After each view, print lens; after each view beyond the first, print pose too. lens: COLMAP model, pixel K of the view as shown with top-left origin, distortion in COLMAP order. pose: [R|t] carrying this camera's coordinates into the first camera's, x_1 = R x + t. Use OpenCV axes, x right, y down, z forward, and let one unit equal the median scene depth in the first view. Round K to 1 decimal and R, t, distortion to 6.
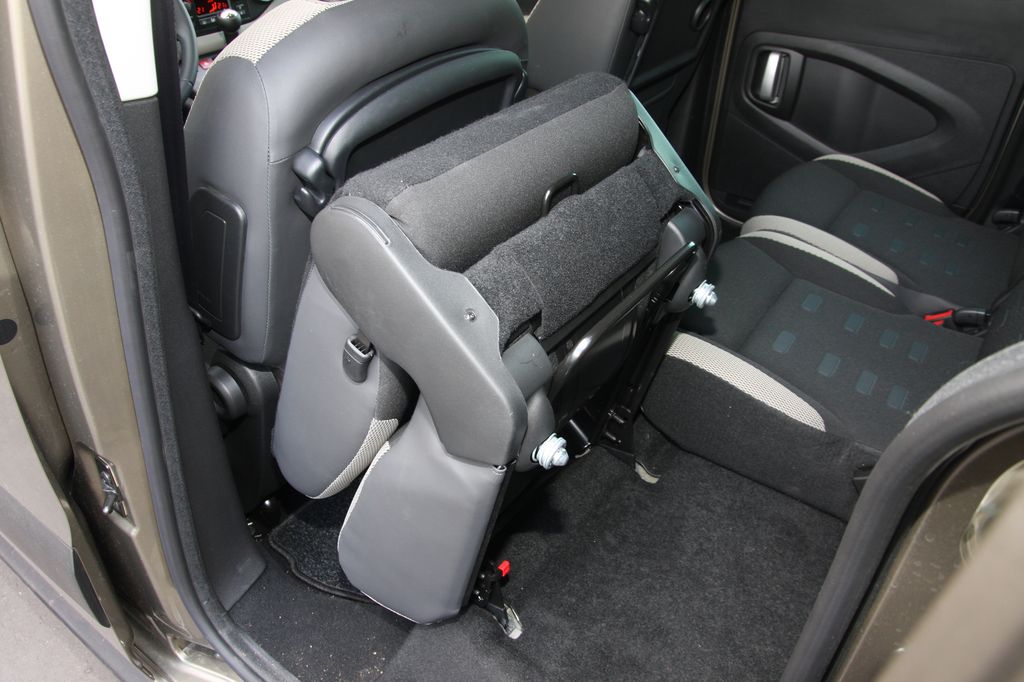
lens RADIAL K [[782.7, 0, 512.0], [0, 782.7, 341.0], [0, 0, 1]] dist [-0.134455, 0.099884]
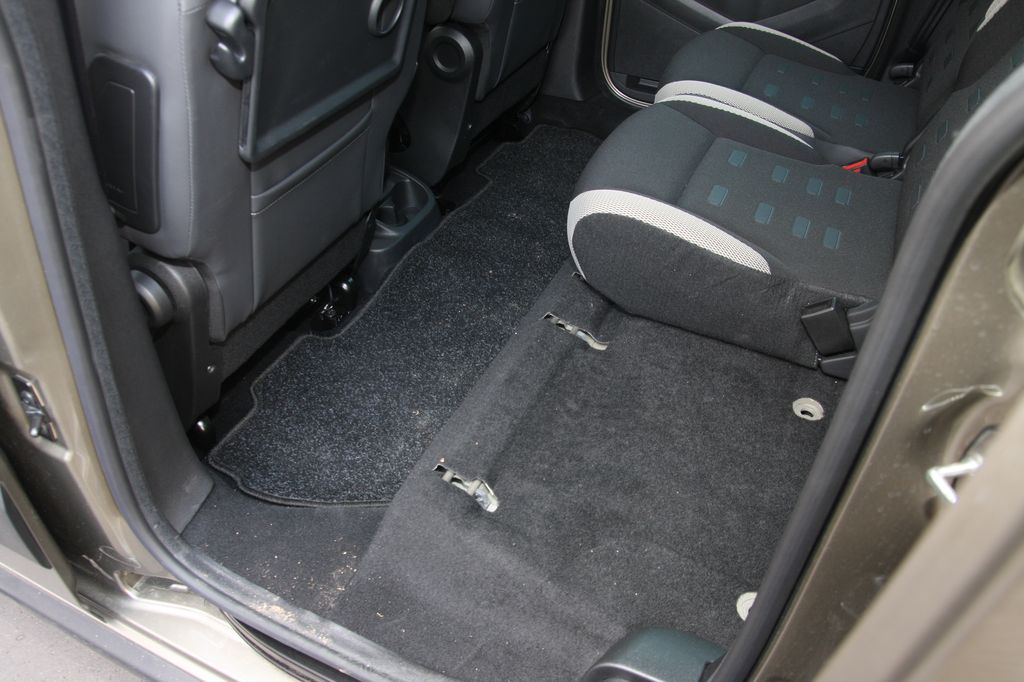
lens RADIAL K [[788.0, 0, 512.0], [0, 788.0, 341.0], [0, 0, 1]] dist [-0.132488, 0.107160]
pose [[0.984638, -0.113372, 0.132796, -0.072172], [0.101634, 0.990551, 0.092080, 0.076577], [-0.141980, -0.077169, 0.986857, 0.032362]]
